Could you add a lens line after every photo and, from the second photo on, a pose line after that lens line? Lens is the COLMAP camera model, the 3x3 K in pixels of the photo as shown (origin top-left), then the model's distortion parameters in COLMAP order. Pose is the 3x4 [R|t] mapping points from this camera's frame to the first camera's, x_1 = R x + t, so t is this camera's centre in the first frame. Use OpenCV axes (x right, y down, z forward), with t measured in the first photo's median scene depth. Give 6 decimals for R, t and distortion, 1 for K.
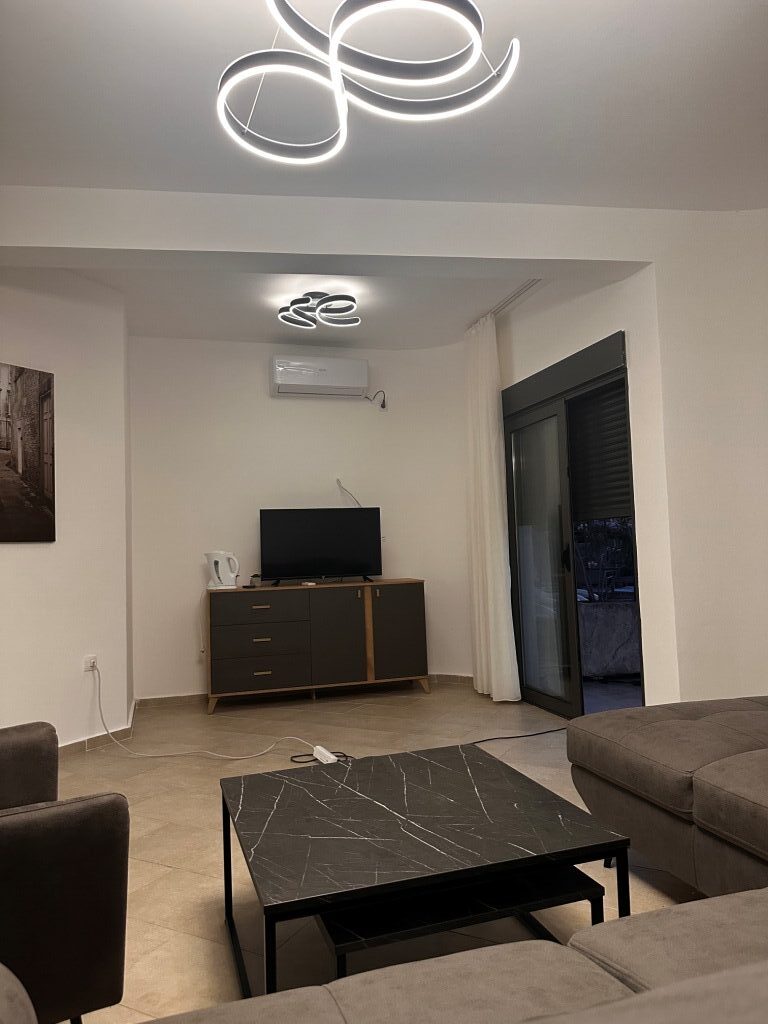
lens RADIAL K [[712.0, 0, 380.4], [0, 712.0, 508.2], [0, 0, 1]] dist [0.102185, -0.000158]
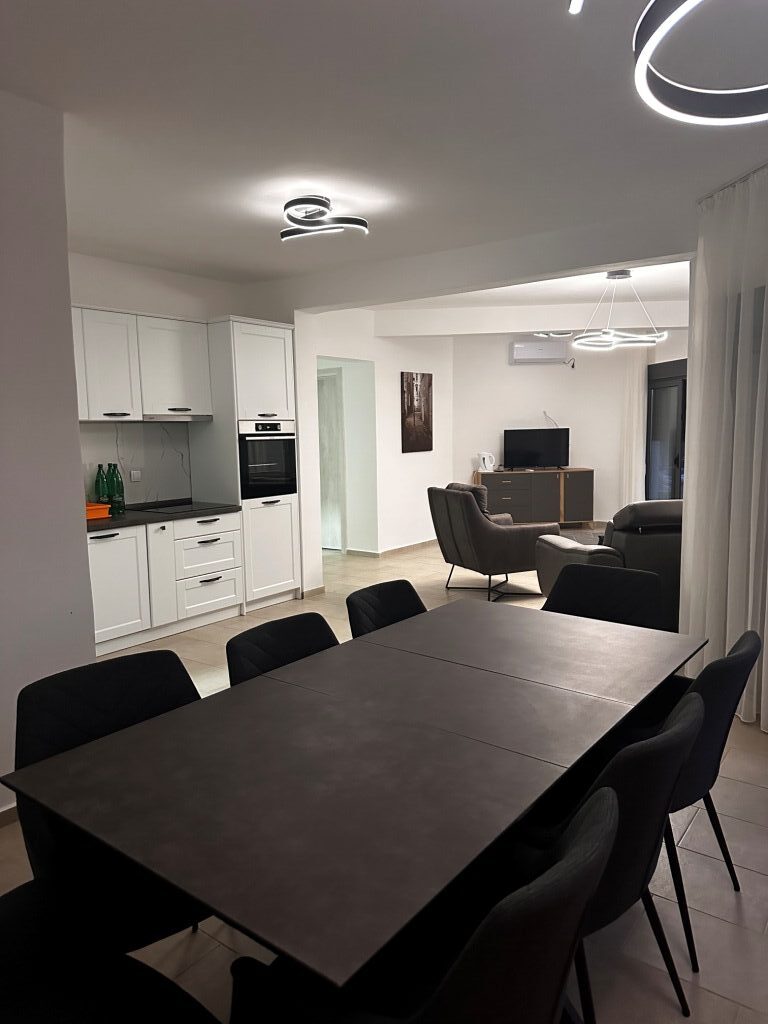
lens RADIAL K [[712.0, 0, 380.4], [0, 712.0, 508.2], [0, 0, 1]] dist [0.102185, -0.000158]
pose [[0.987983, 0.033750, -0.150834, -0.198732], [-0.006340, 0.983897, 0.178626, -0.127131], [0.154434, -0.175523, 0.972287, -0.888257]]
